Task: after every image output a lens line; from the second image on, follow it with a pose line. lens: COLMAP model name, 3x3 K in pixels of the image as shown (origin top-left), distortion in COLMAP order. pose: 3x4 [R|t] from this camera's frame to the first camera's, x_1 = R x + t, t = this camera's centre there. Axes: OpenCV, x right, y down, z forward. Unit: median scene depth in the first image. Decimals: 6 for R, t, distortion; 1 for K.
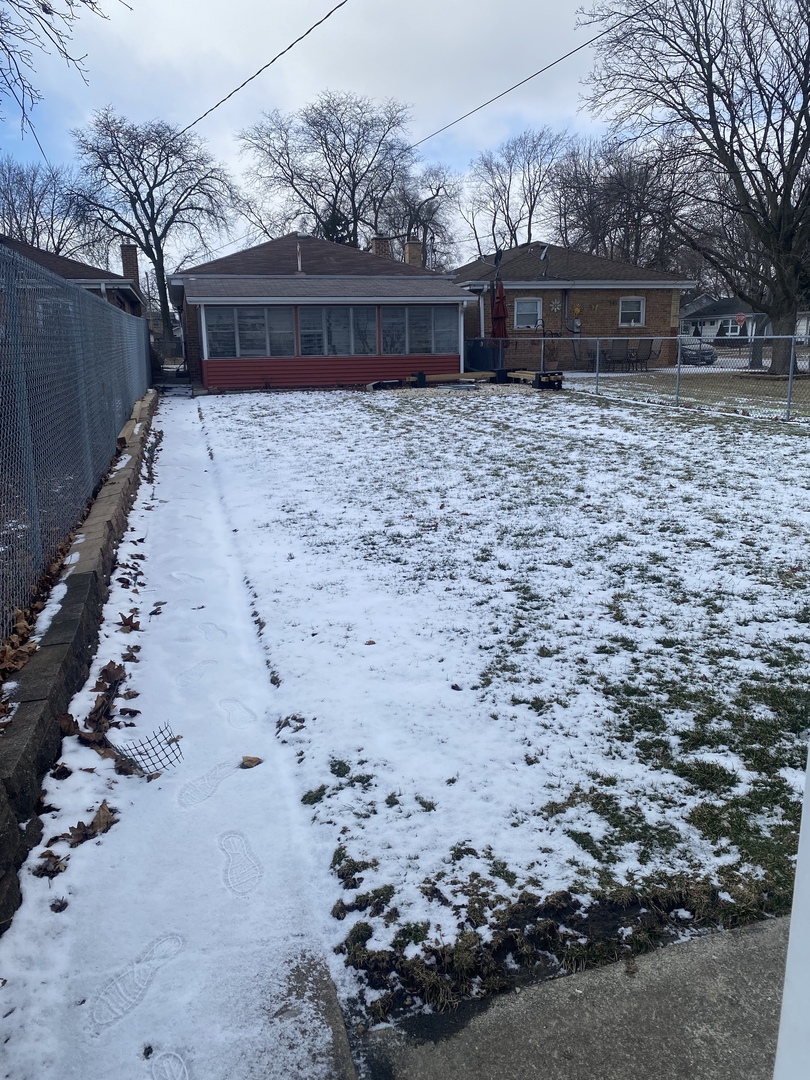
lens RADIAL K [[830.6, 0, 405.0], [0, 830.6, 540.0], [0, 0, 1]] dist [0.078173, -0.085178]
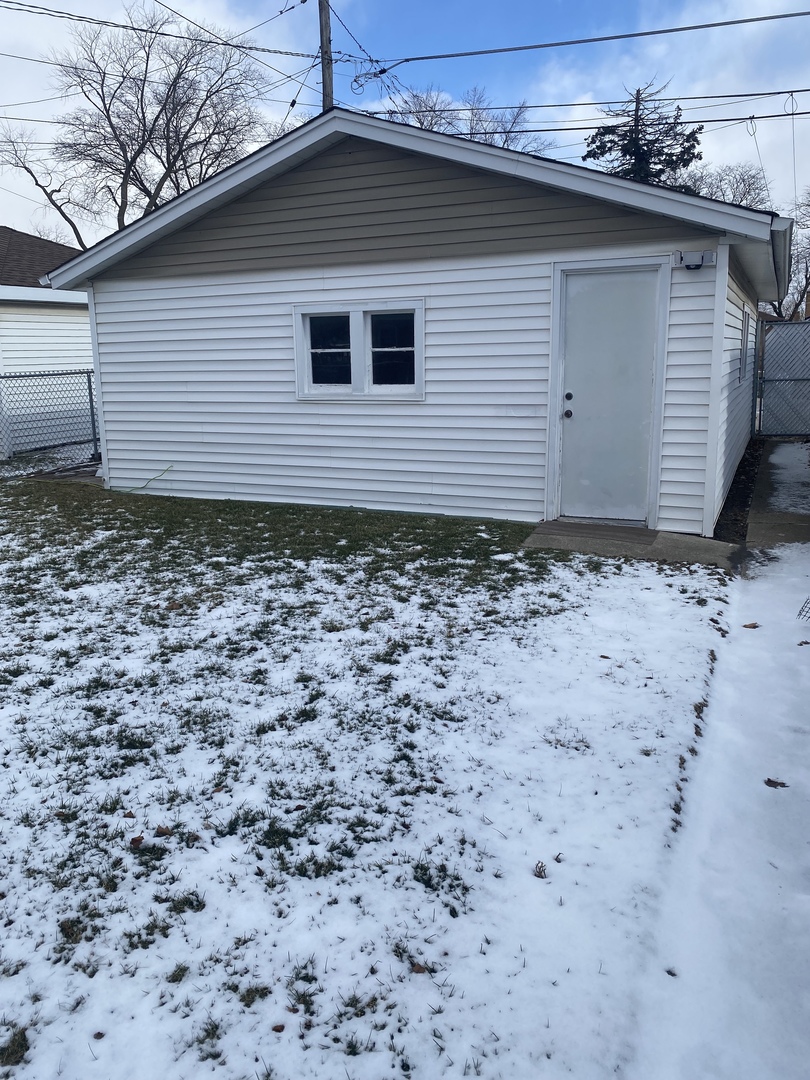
lens RADIAL K [[830.6, 0, 405.0], [0, 830.6, 540.0], [0, 0, 1]] dist [0.078173, -0.085178]
pose [[-0.782040, -0.093202, 0.616219, -0.429490], [0.186593, 0.908383, 0.374196, -0.399840], [-0.594639, 0.407619, -0.693002, 1.649179]]
